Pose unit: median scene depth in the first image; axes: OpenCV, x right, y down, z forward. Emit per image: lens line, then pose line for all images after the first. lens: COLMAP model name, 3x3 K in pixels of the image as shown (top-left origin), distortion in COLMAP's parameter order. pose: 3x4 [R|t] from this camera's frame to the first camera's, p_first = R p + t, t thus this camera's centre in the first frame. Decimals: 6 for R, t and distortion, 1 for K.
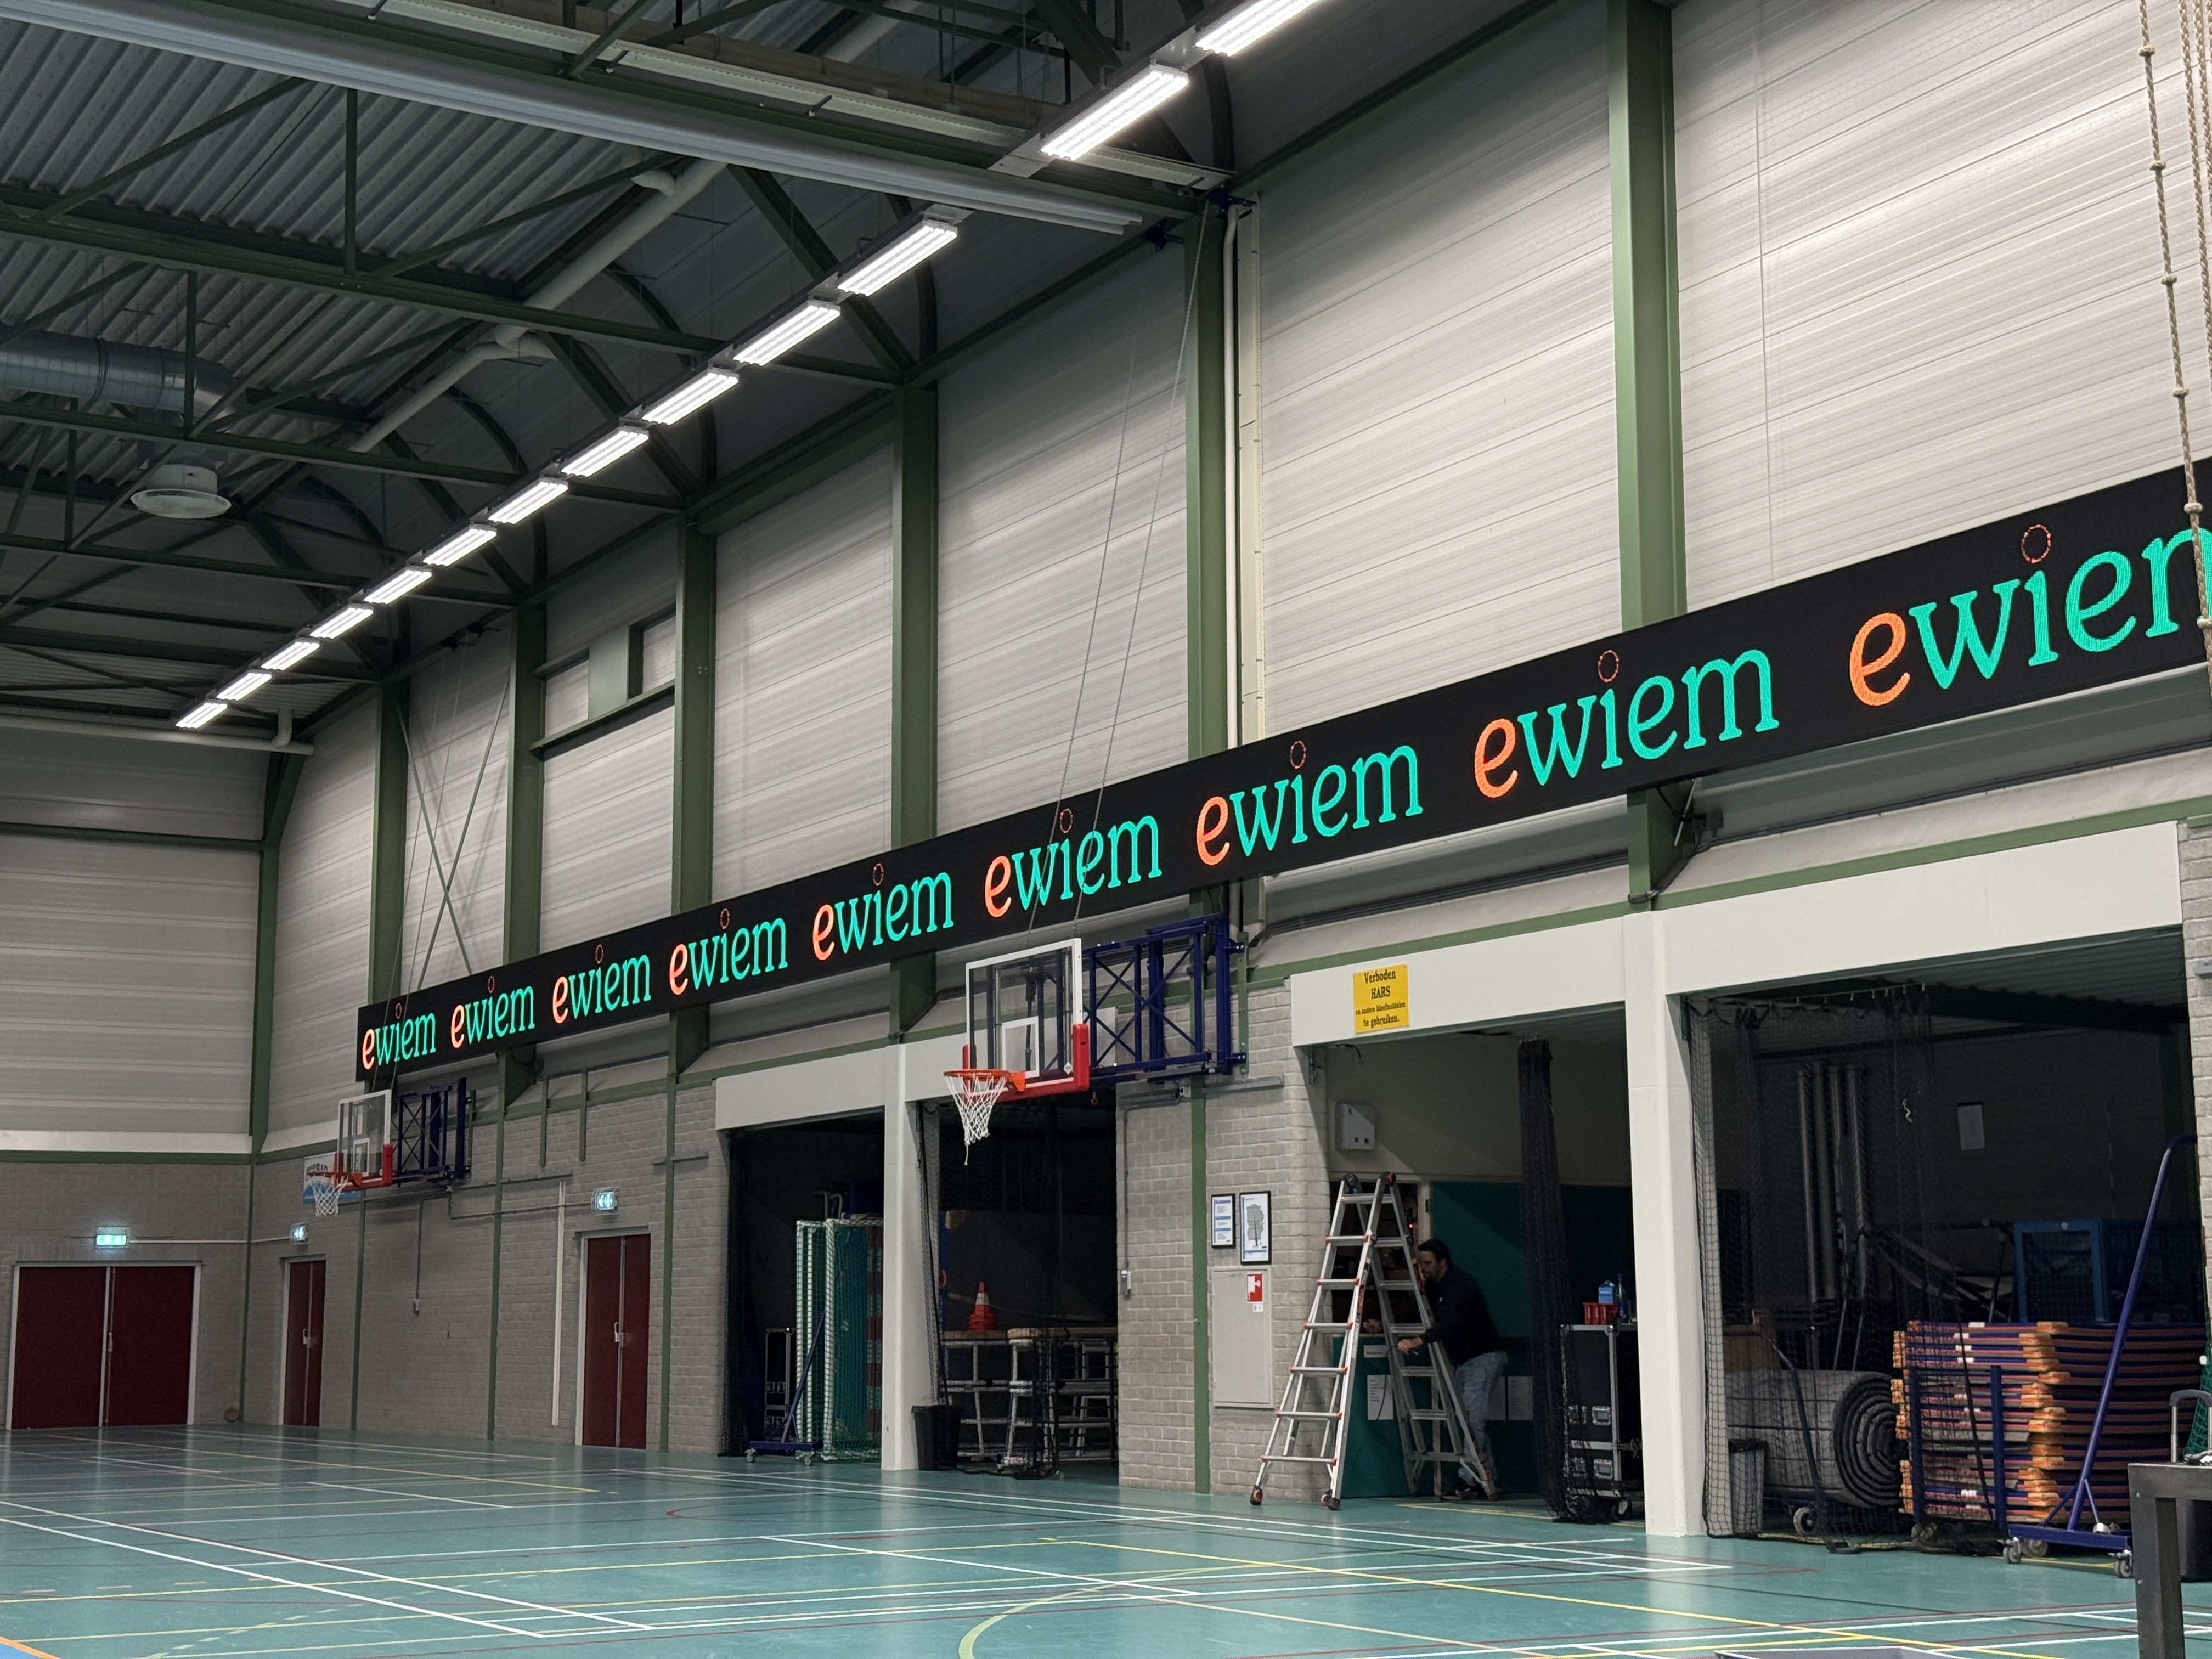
lens RADIAL K [[3056.5, 0, 1115.7], [0, 3056.5, 839.3], [0, 0, 1]] dist [0.147403, 0.000000]
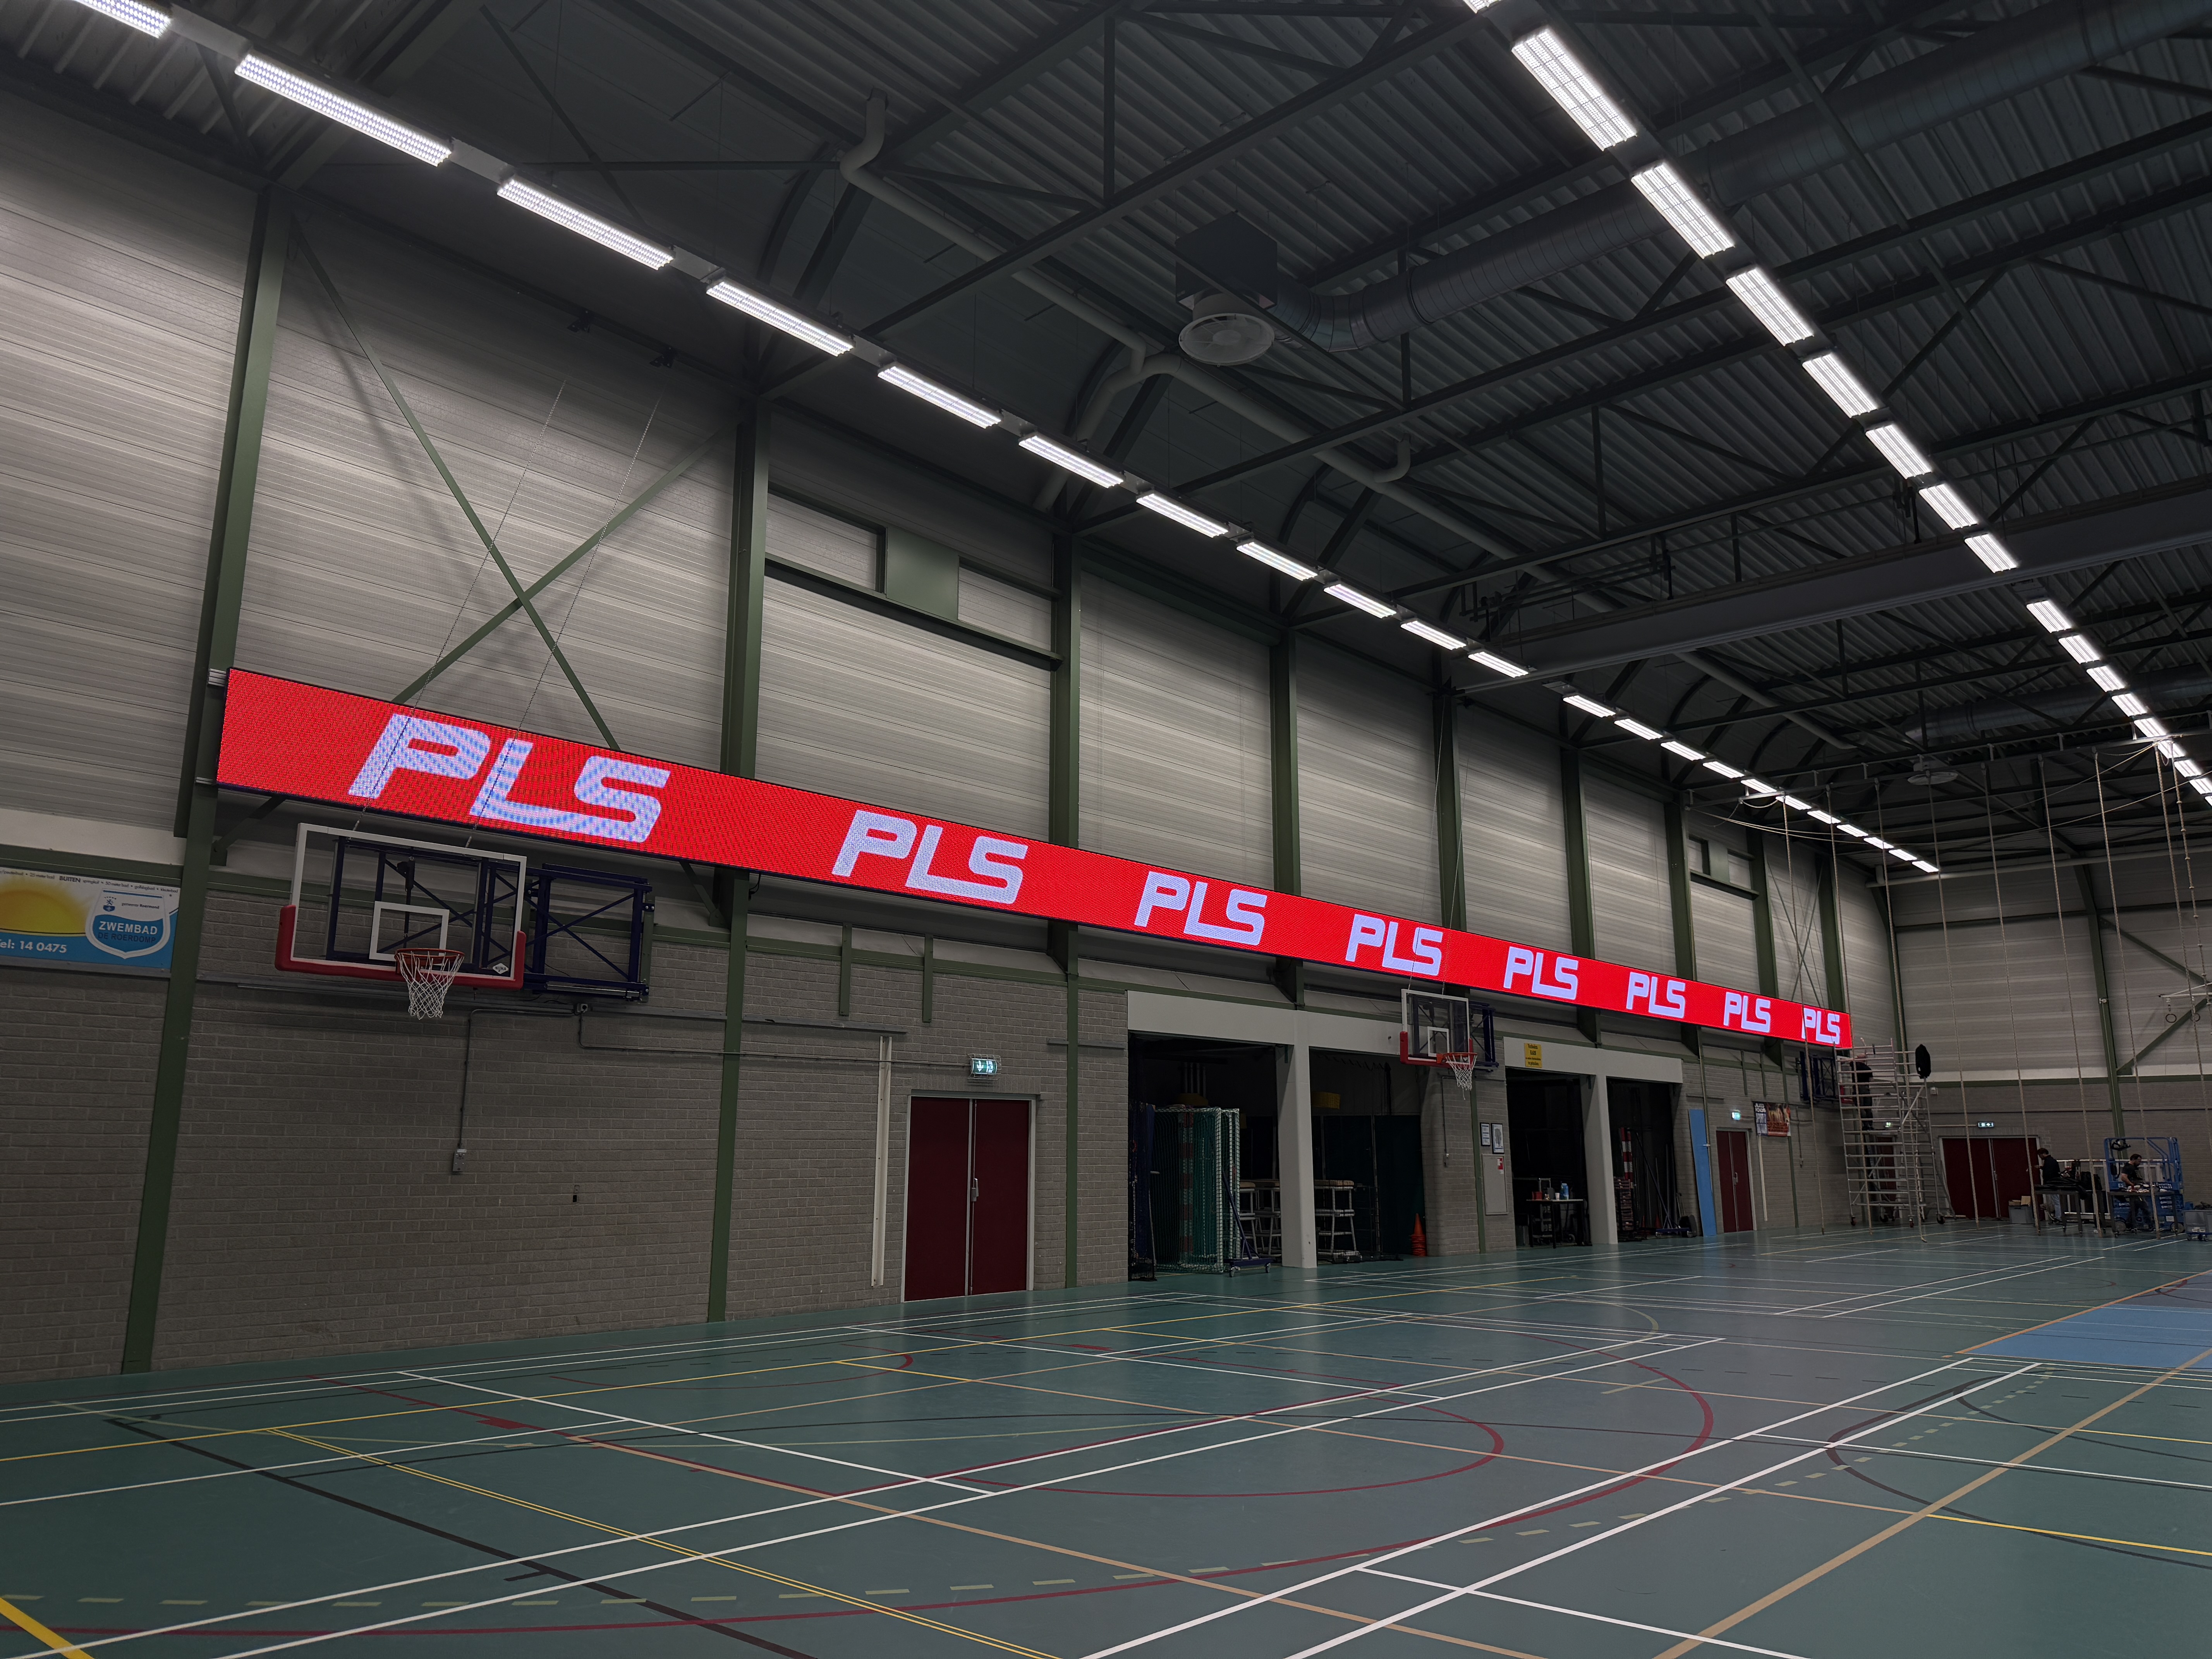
lens RADIAL K [[1529.9, 0, 1070.7], [0, 1529.9, 779.4], [0, 0, 1]] dist [0.063262, -0.075803]
pose [[-0.278640, 0.222456, 0.934277, -0.819328], [-0.162183, 0.947934, -0.274077, 0.190022], [-0.946602, -0.227893, -0.228054, 1.282559]]
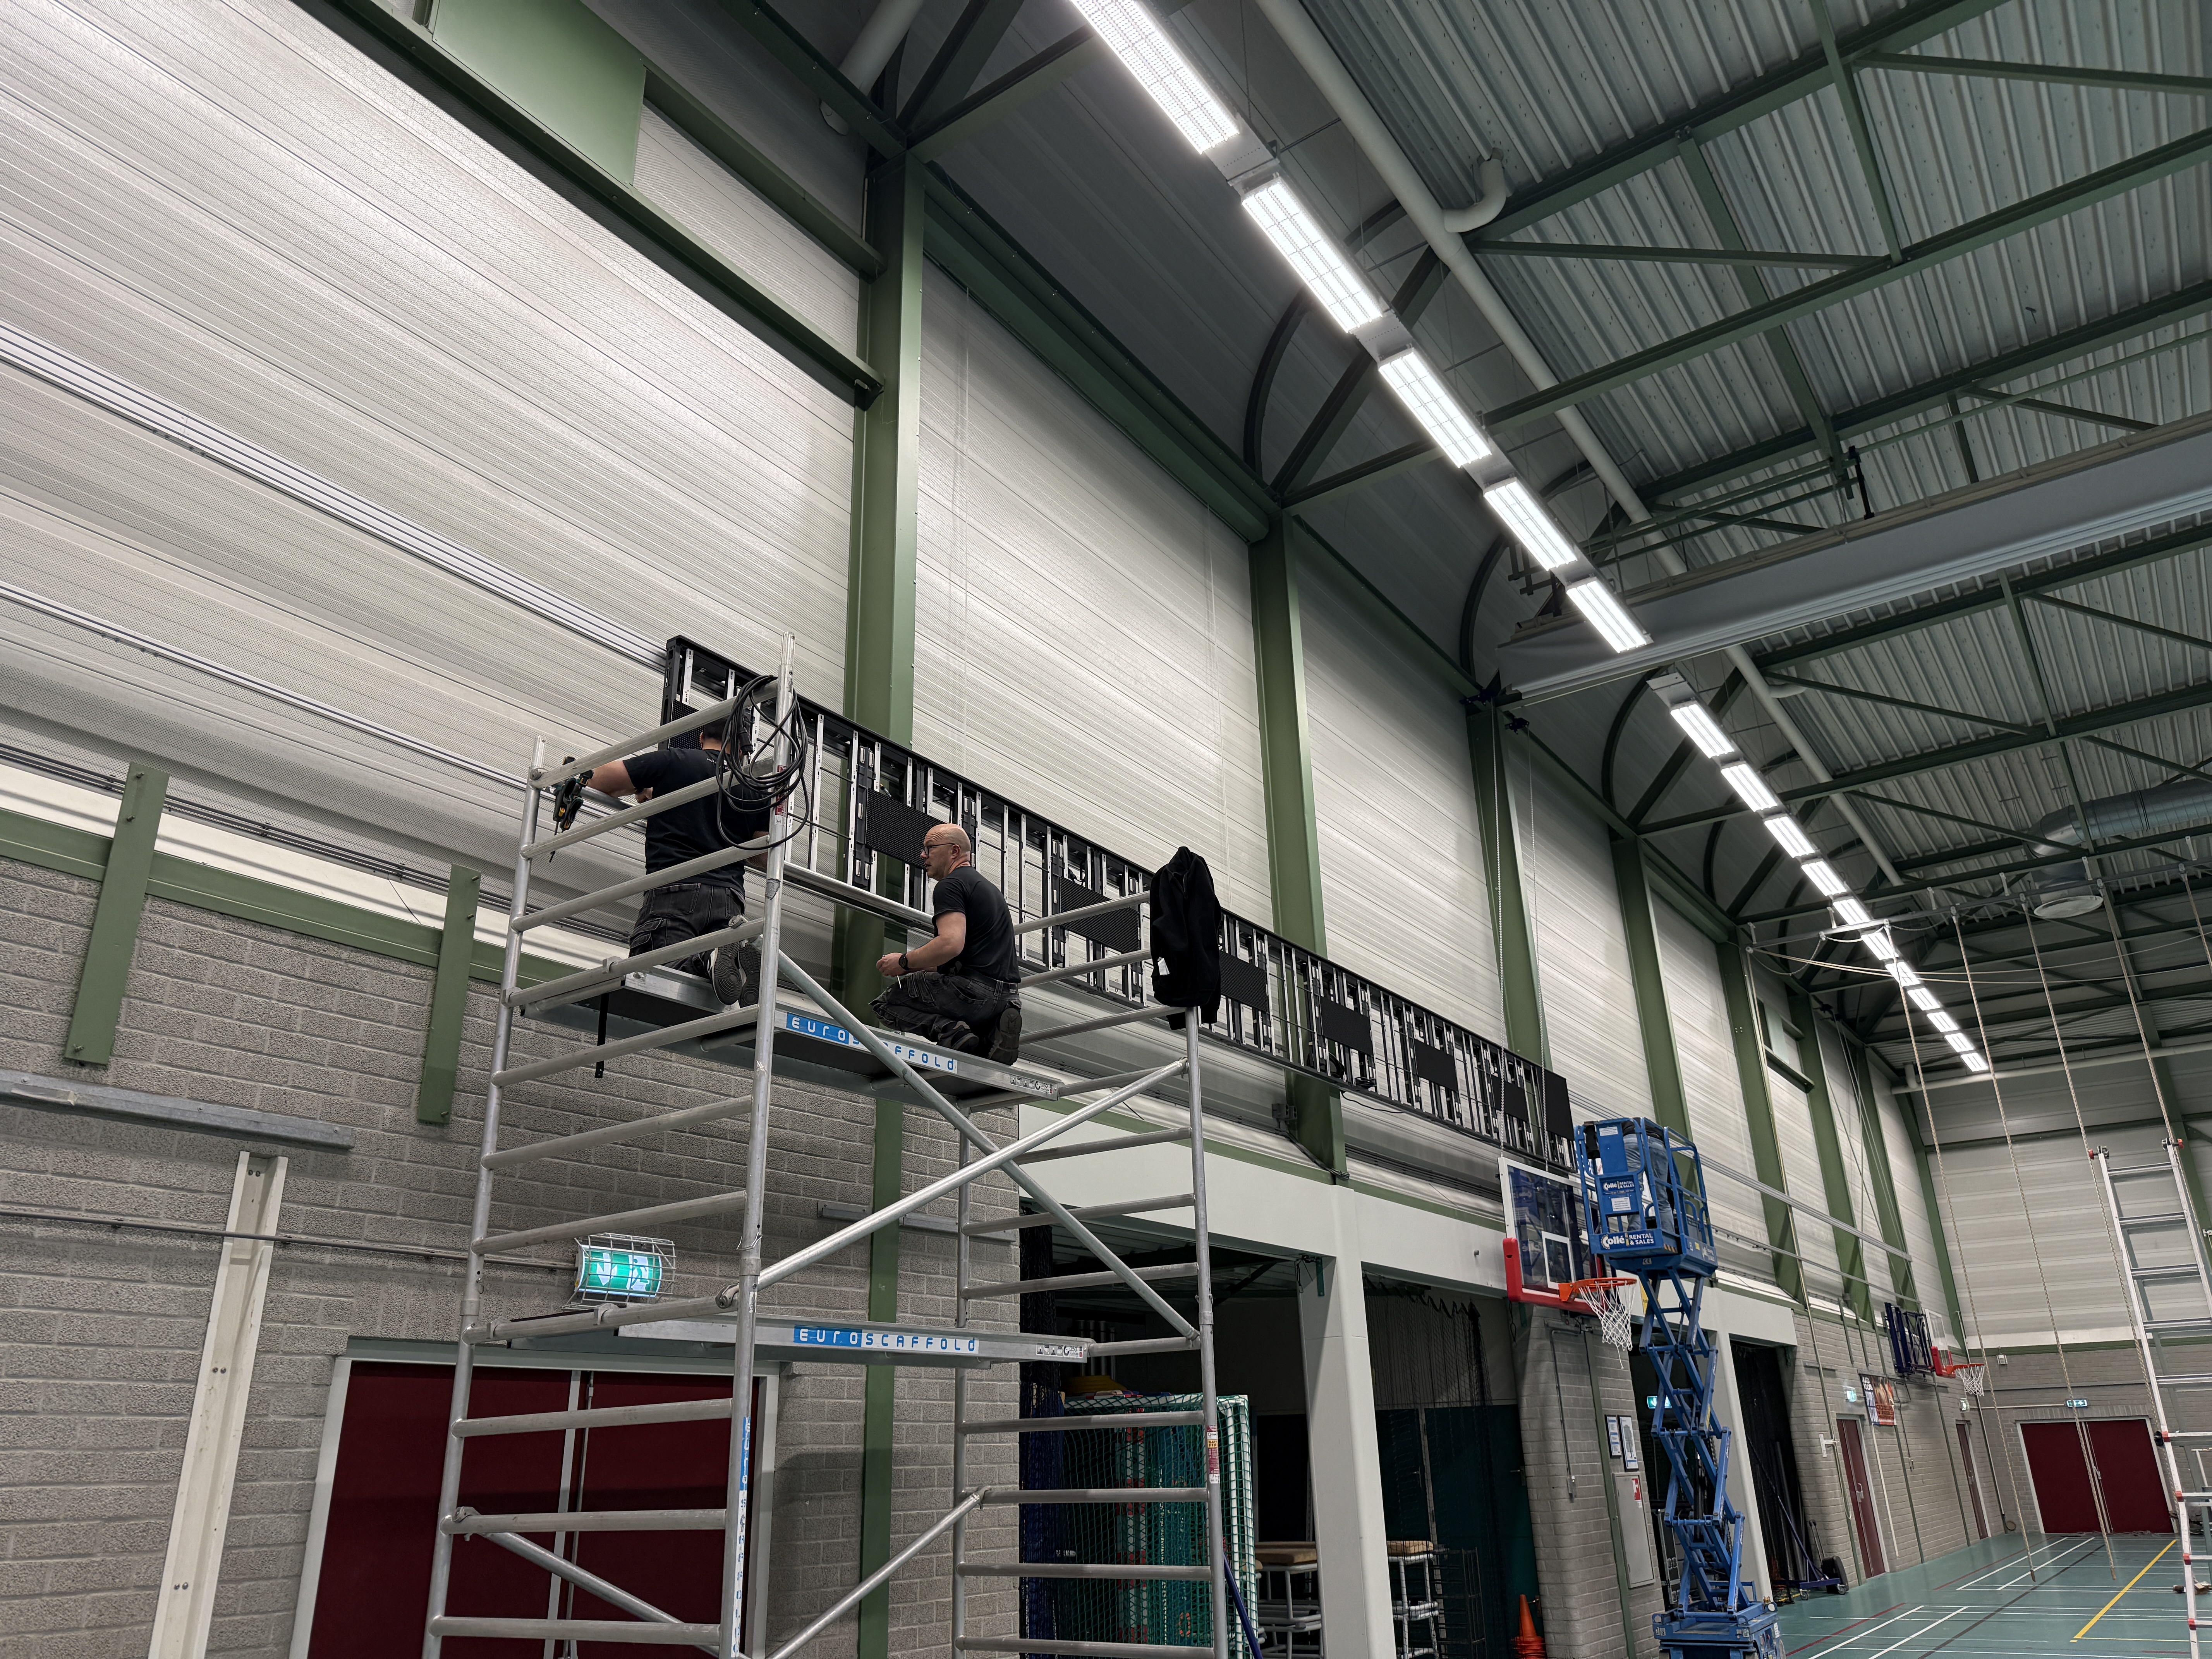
lens RADIAL K [[1529.9, 0, 1093.0], [0, 1529.9, 824.1], [0, 0, 1]] dist [0.063262, -0.075803]
pose [[-0.401967, 0.359902, 0.841958, -0.421848], [-0.123585, 0.889777, -0.439345, 0.166059], [-0.907276, -0.280655, -0.313182, 1.170396]]
